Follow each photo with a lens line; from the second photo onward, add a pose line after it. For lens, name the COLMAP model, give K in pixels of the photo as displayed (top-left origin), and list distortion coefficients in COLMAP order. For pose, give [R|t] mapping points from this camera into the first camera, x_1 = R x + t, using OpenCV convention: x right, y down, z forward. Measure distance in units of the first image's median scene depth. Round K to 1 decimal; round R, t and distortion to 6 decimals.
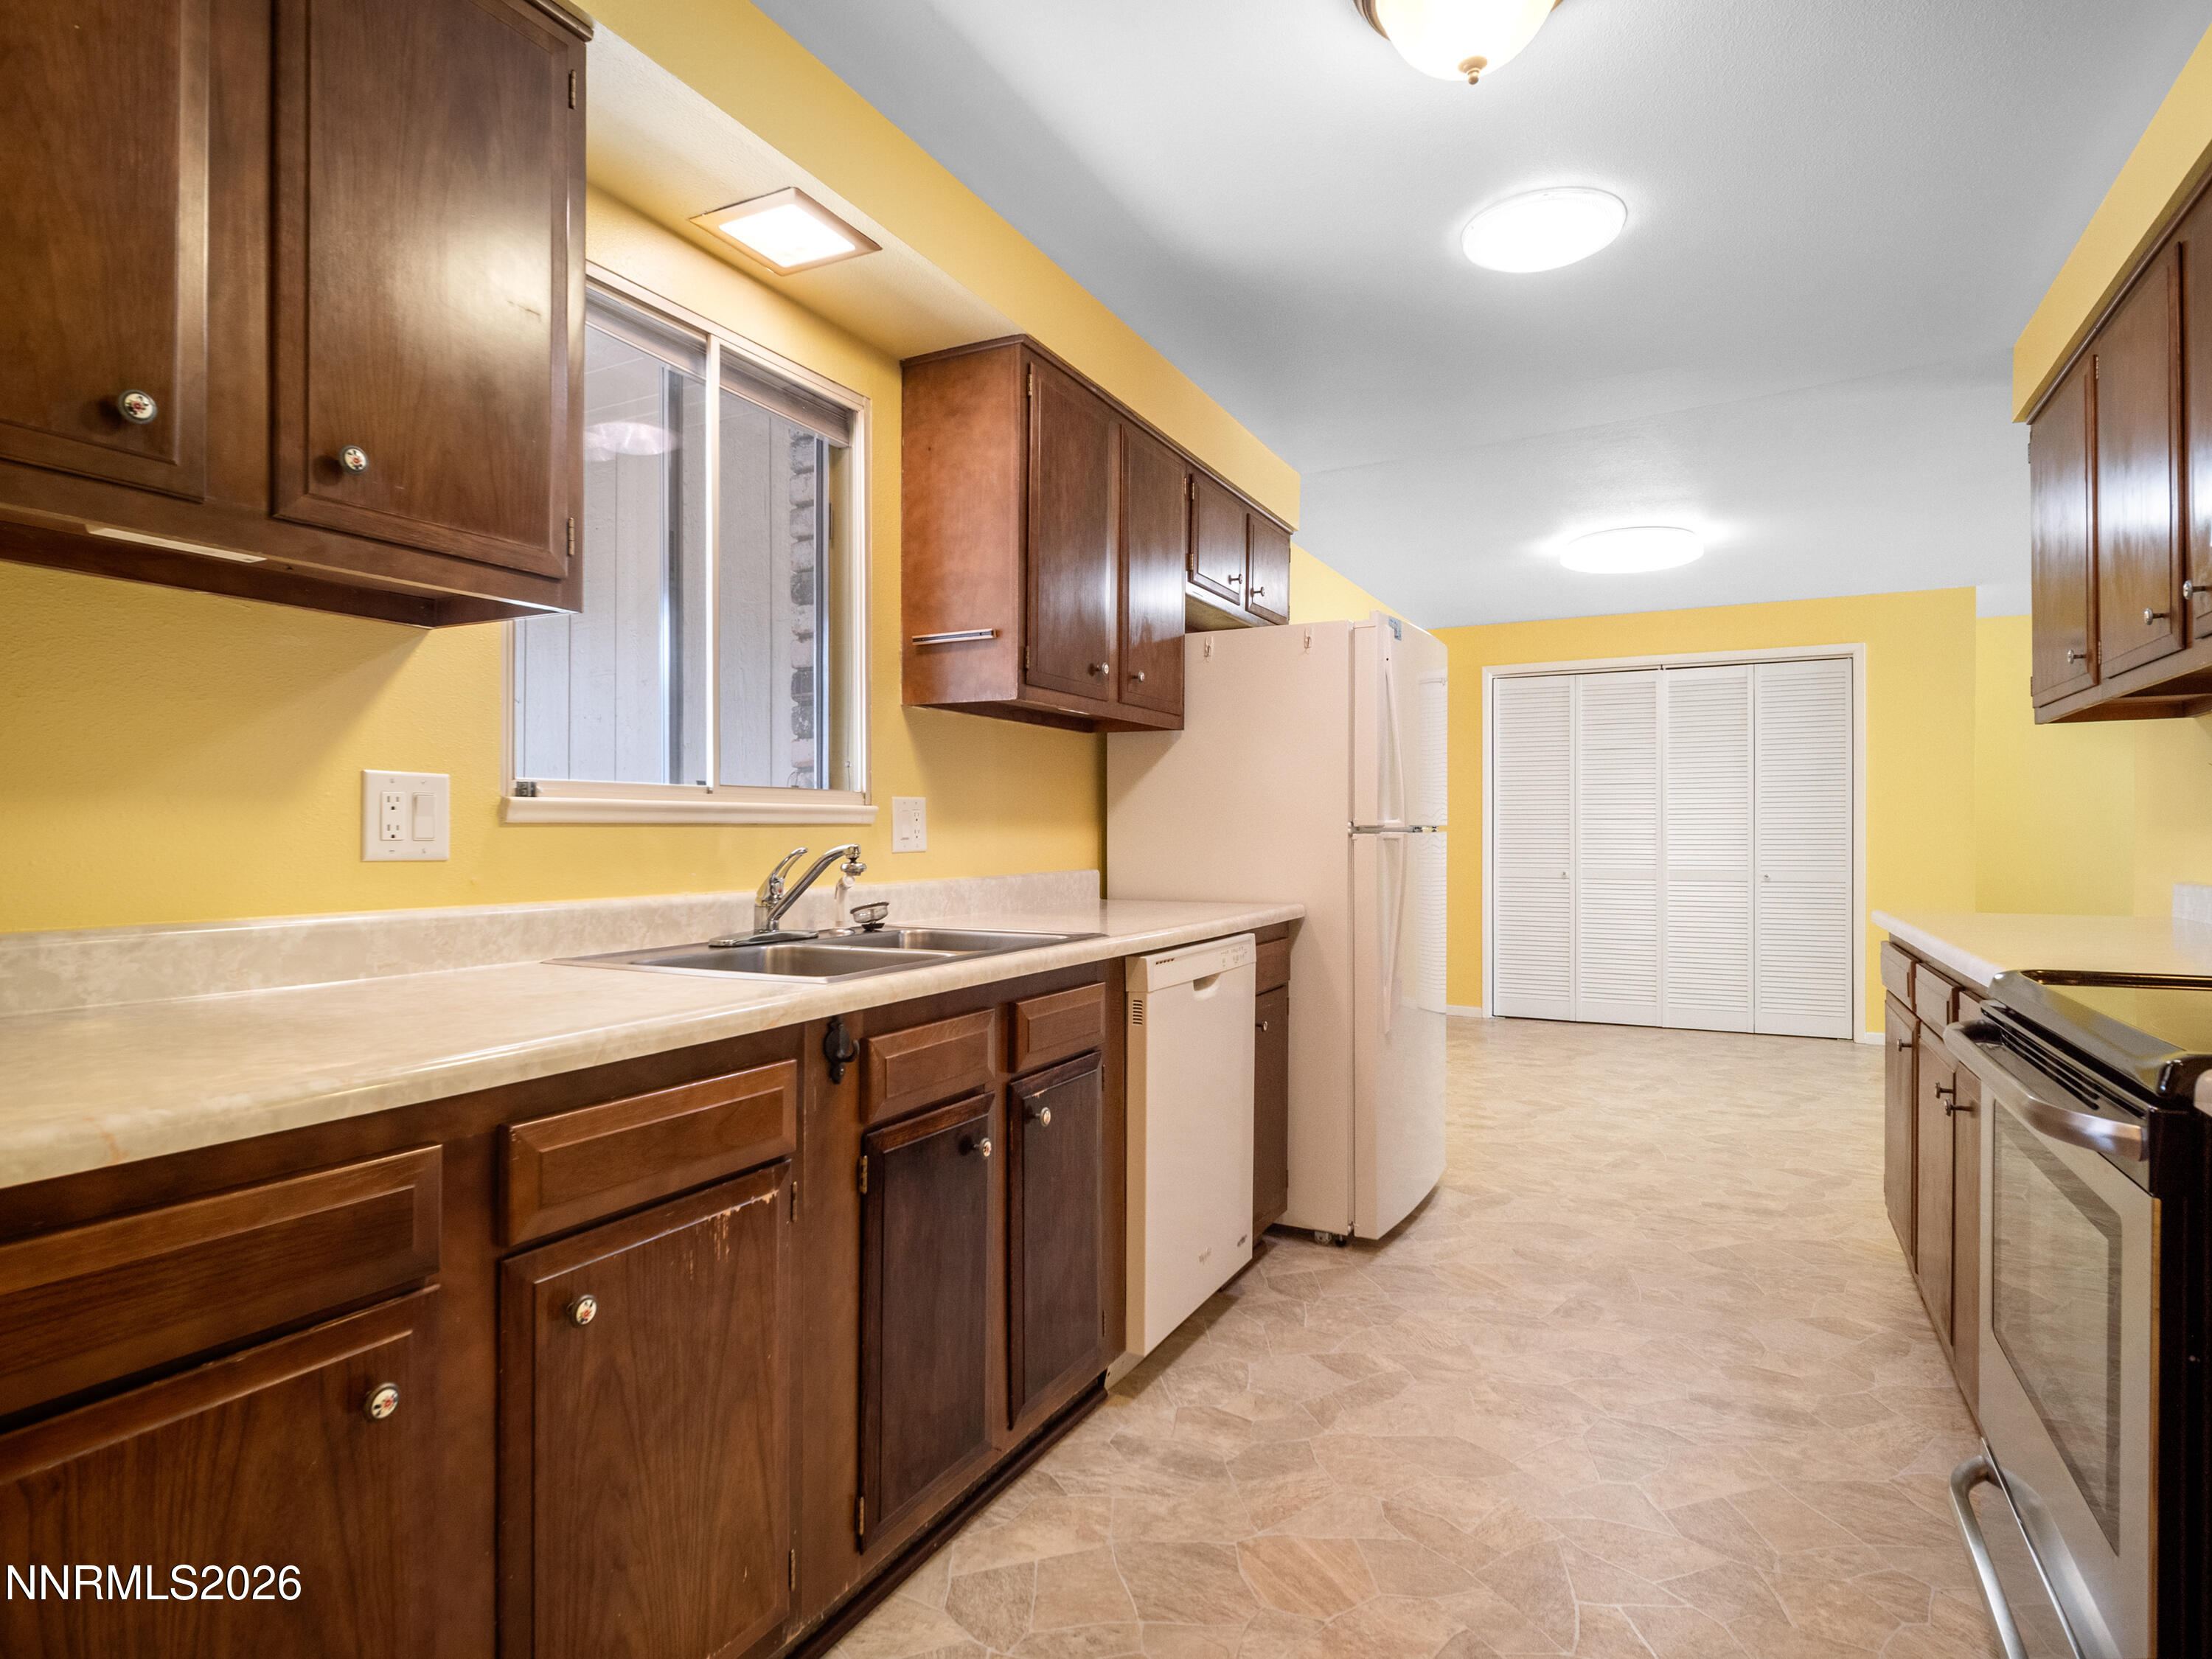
lens RADIAL K [[1209.8, 0, 1097.1], [0, 1209.8, 814.0], [0, 0, 1]] dist [-0.001204, -0.001218]
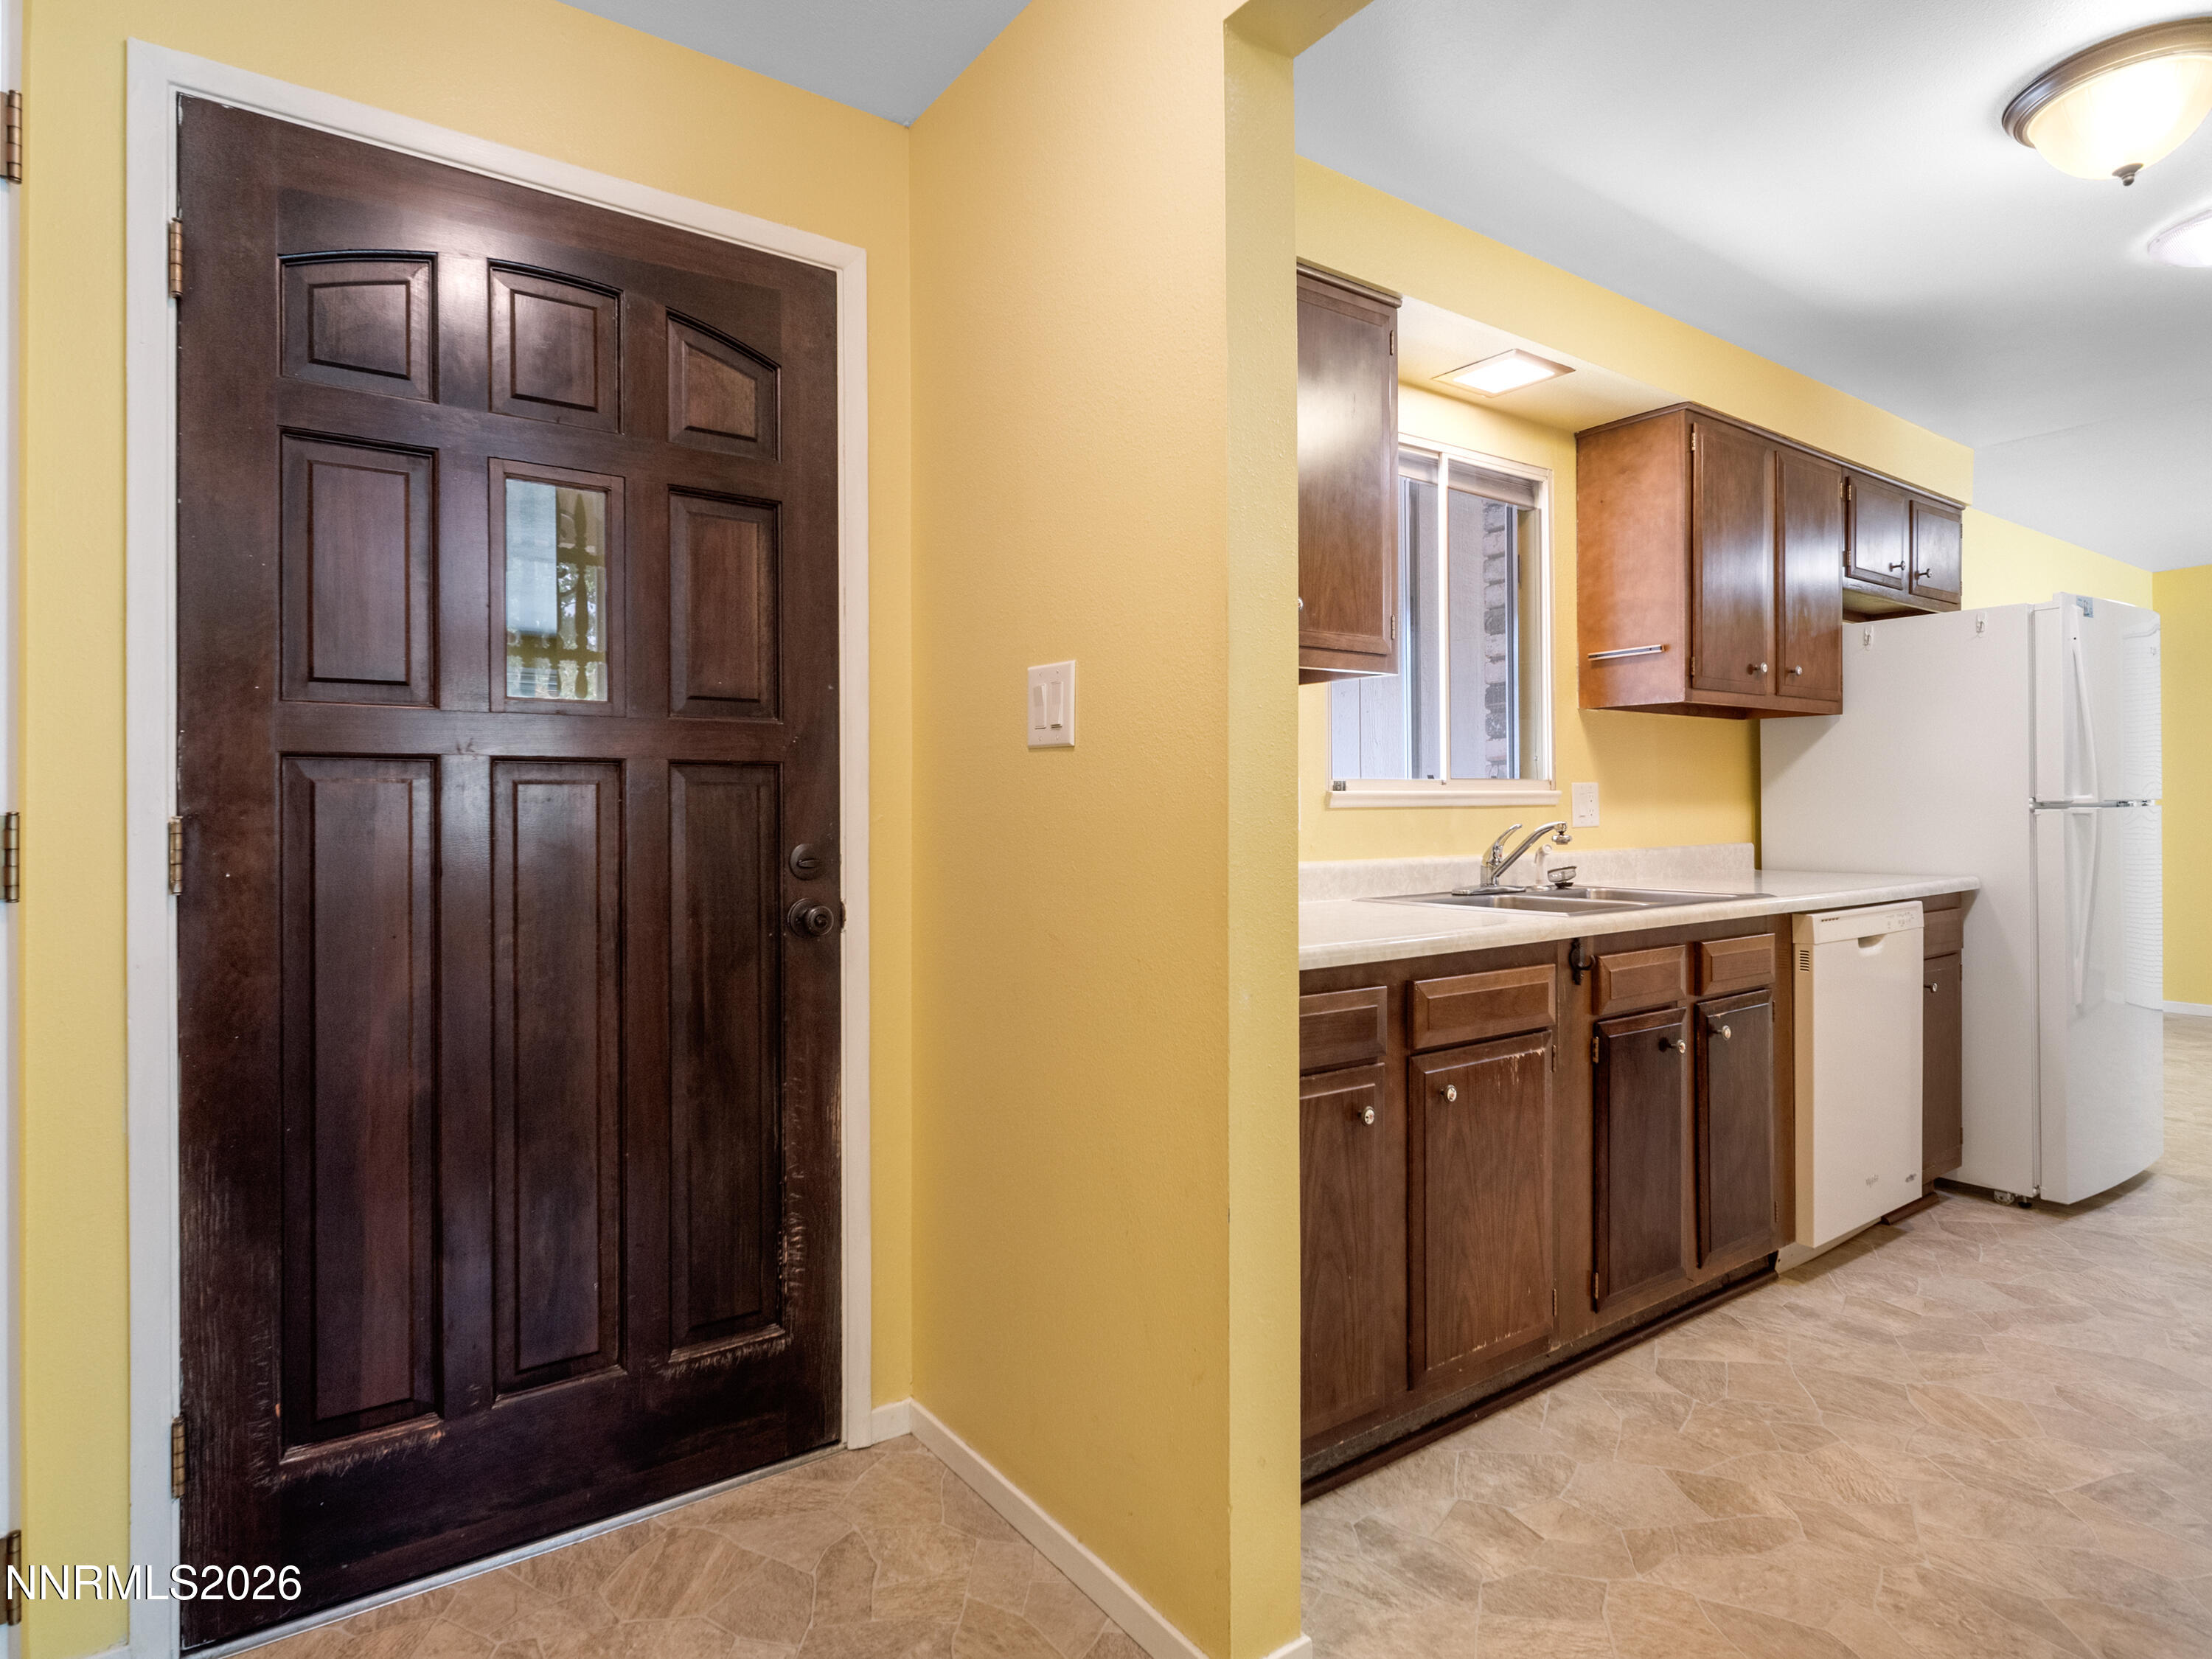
lens RADIAL K [[1188.7, 0, 1103.1], [0, 1188.7, 801.8], [0, 0, 1]] dist [-0.003236, -0.002132]
pose [[0.888046, -0.010550, -0.459633, -0.036835], [0.015032, 0.999868, 0.006093, -0.009871], [0.459508, -0.012320, 0.888088, -0.322719]]
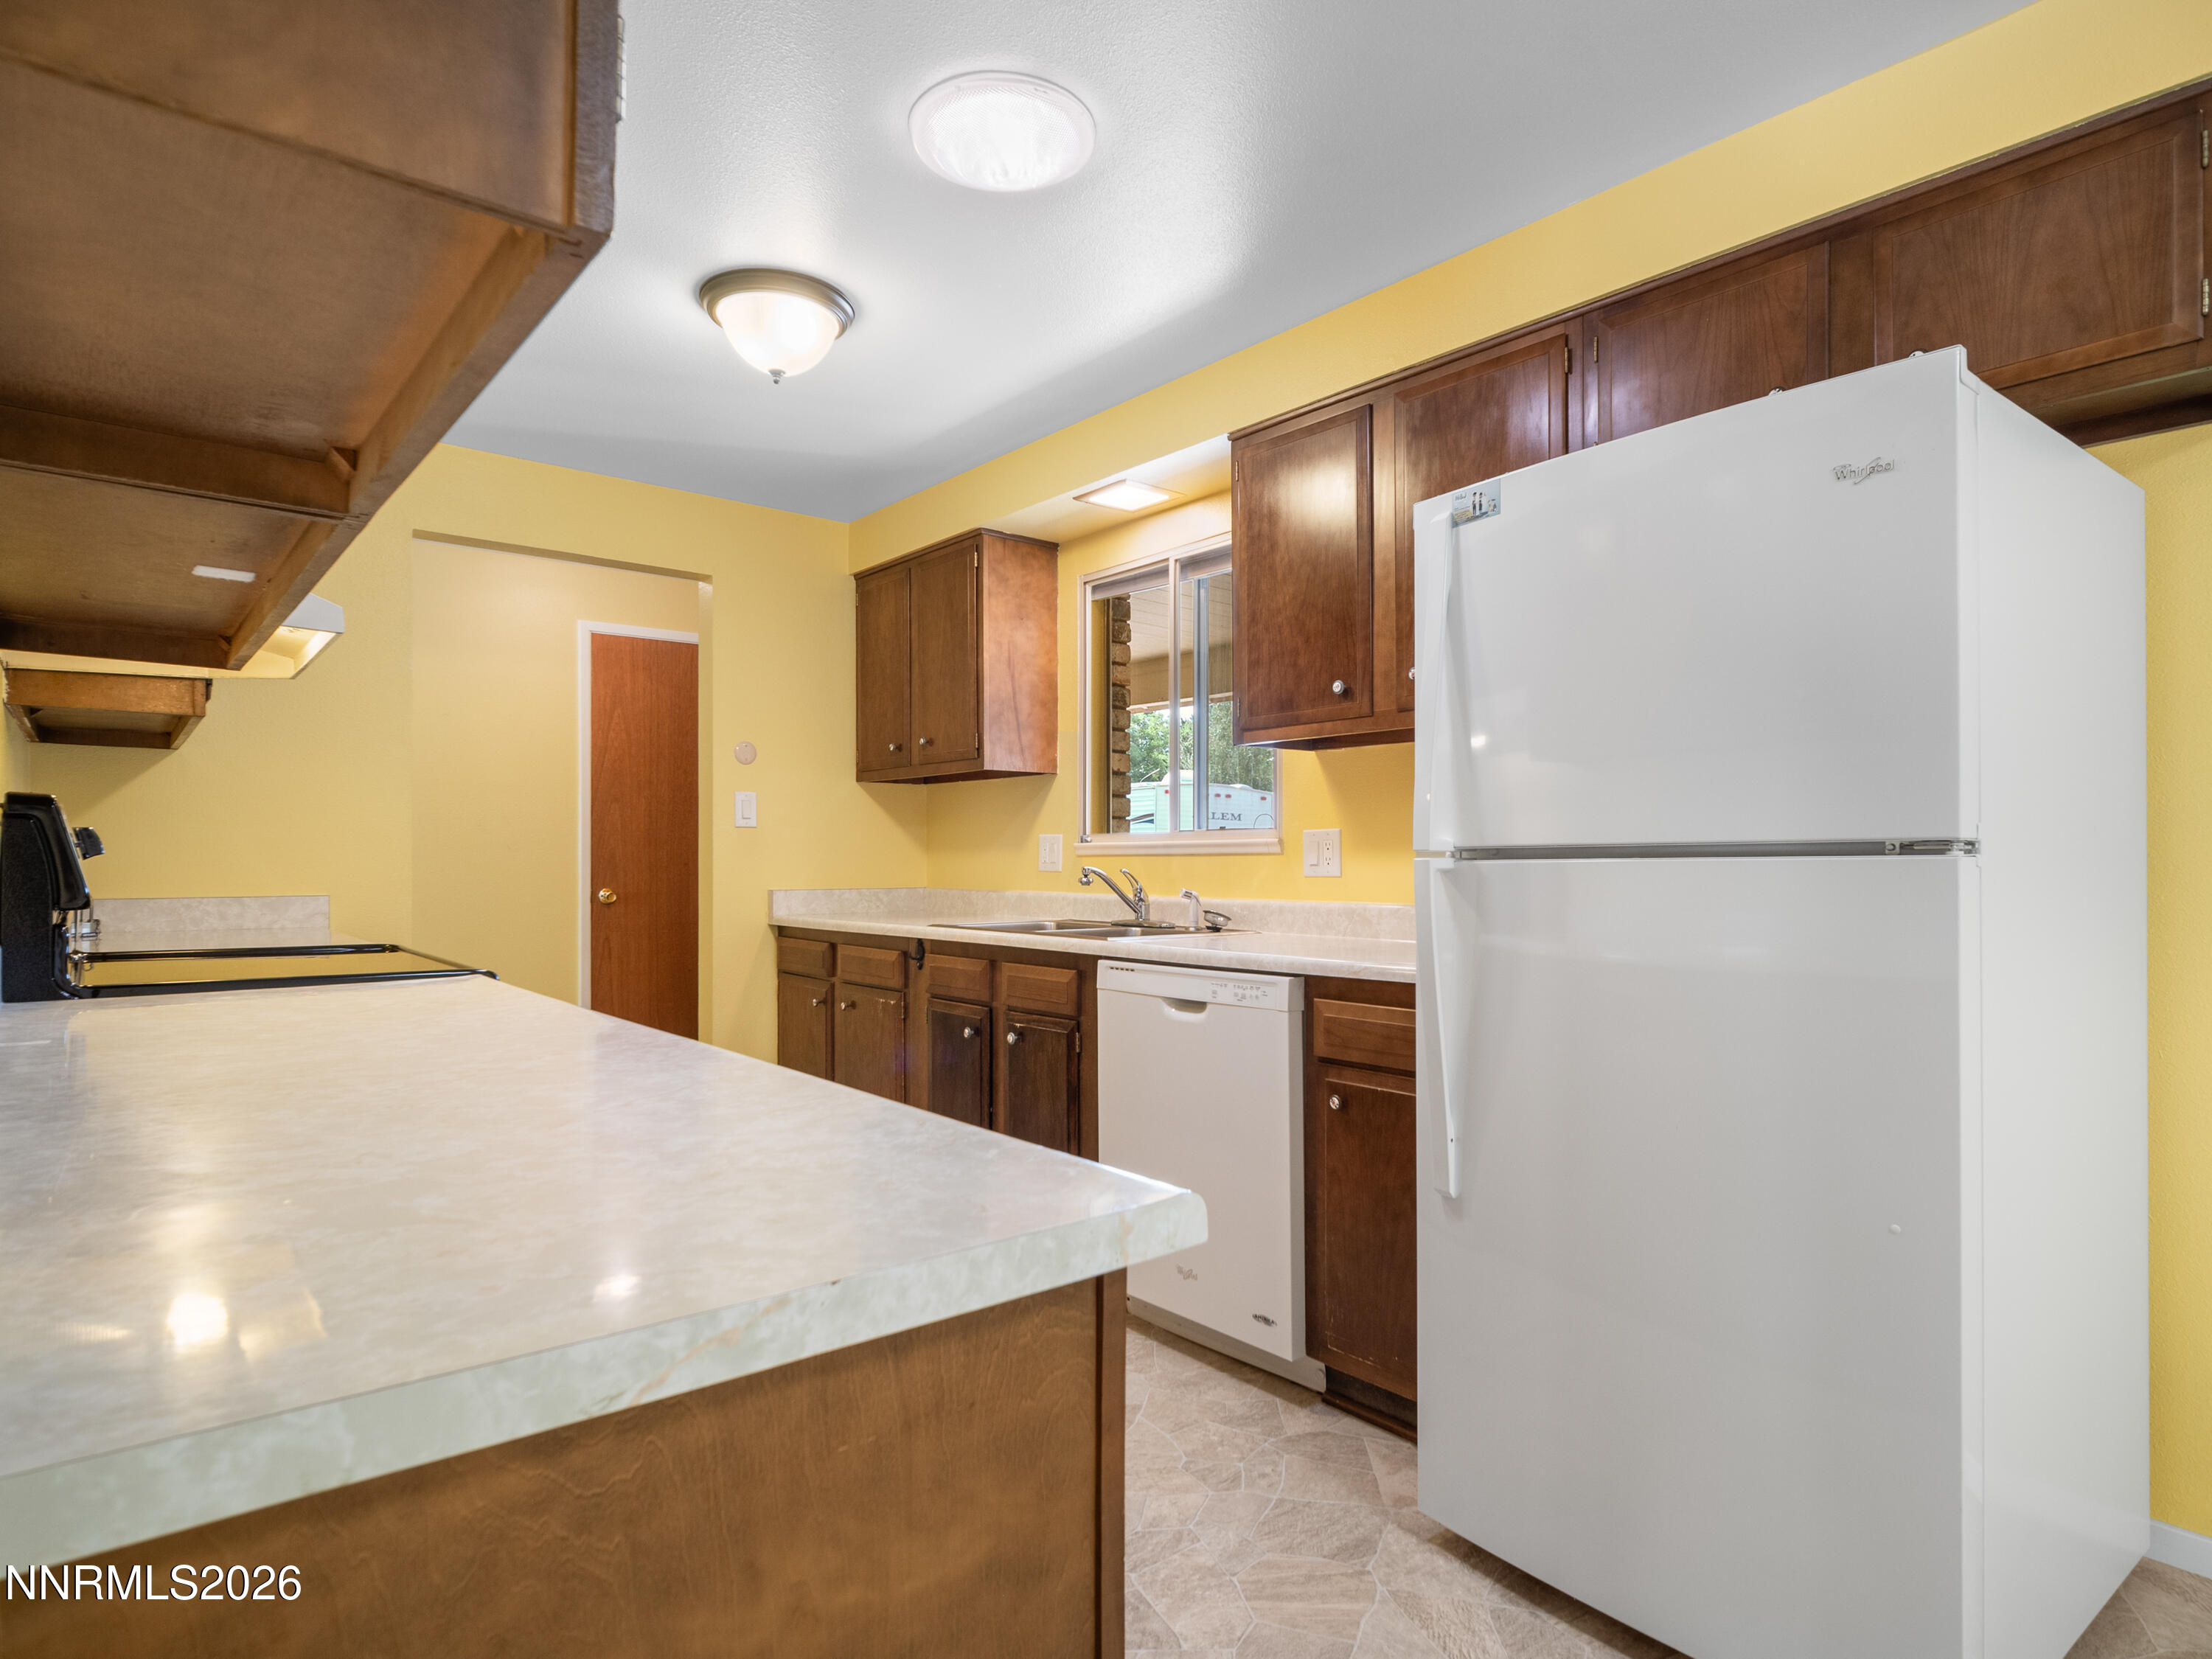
lens RADIAL K [[1241.6, 0, 1105.1], [0, 1241.6, 856.1], [0, 0, 1]] dist [-0.000647, -0.000341]
pose [[-0.391226, -0.005132, -0.920281, 1.083744], [0.014214, 0.999831, -0.011618, 0.023589], [0.920185, -0.017626, -0.391087, 1.353735]]
